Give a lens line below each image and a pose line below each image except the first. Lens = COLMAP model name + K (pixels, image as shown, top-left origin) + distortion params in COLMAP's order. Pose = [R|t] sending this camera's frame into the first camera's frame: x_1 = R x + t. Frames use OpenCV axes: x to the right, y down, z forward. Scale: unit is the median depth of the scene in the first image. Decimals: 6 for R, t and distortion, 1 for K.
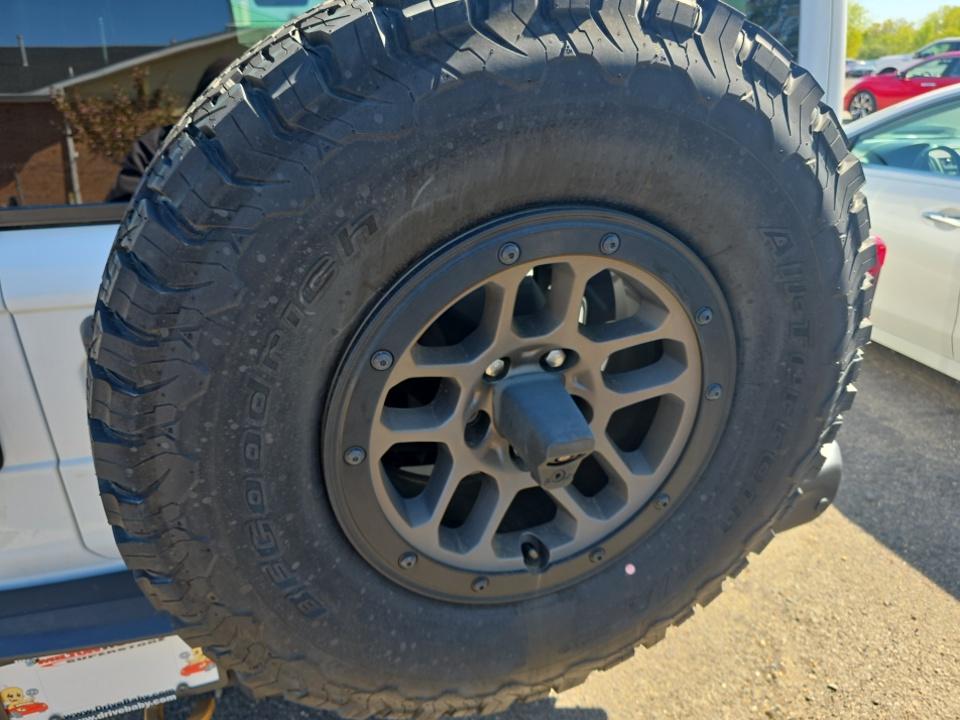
lens RADIAL K [[630.9, 0, 483.0], [0, 630.9, 382.1], [0, 0, 1]] dist [0.040999, -0.036326]
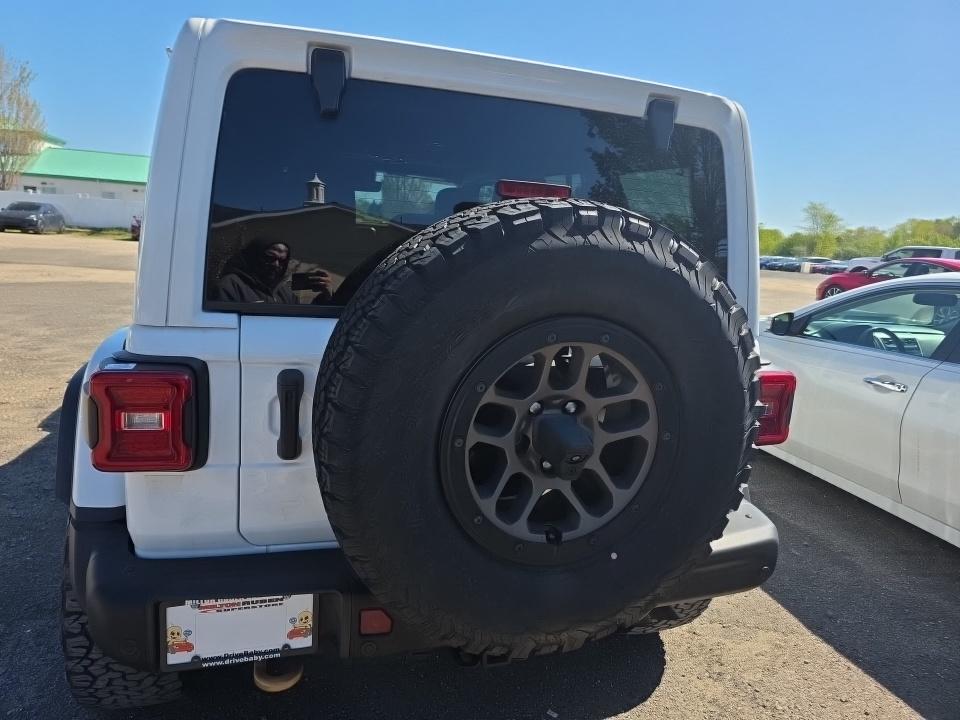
lens RADIAL K [[630.9, 0, 483.0], [0, 630.9, 382.1], [0, 0, 1]] dist [0.040999, -0.036326]
pose [[0.997757, 0.066922, -0.001709, -0.112988], [-0.065379, 0.968623, -0.239780, 0.295278], [-0.014391, 0.239354, 0.970826, -0.601868]]
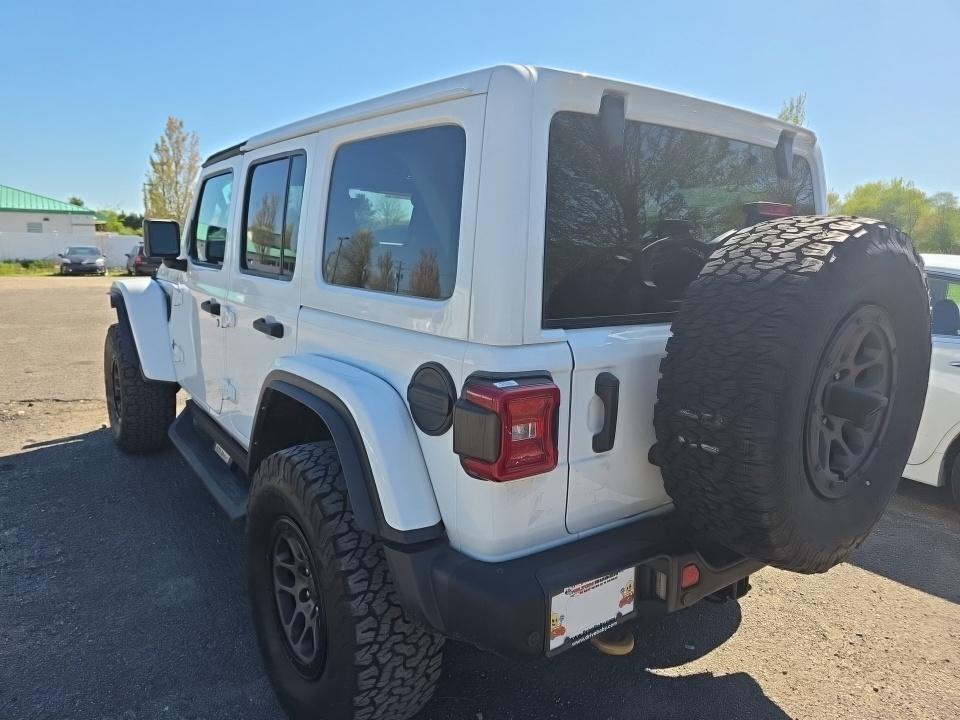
lens RADIAL K [[630.9, 0, 483.0], [0, 630.9, 382.1], [0, 0, 1]] dist [0.040999, -0.036326]
pose [[0.946434, -0.049313, 0.319109, -1.628248], [0.130072, 0.962764, -0.236997, 0.329882], [-0.295539, 0.265809, 0.917607, -0.617488]]
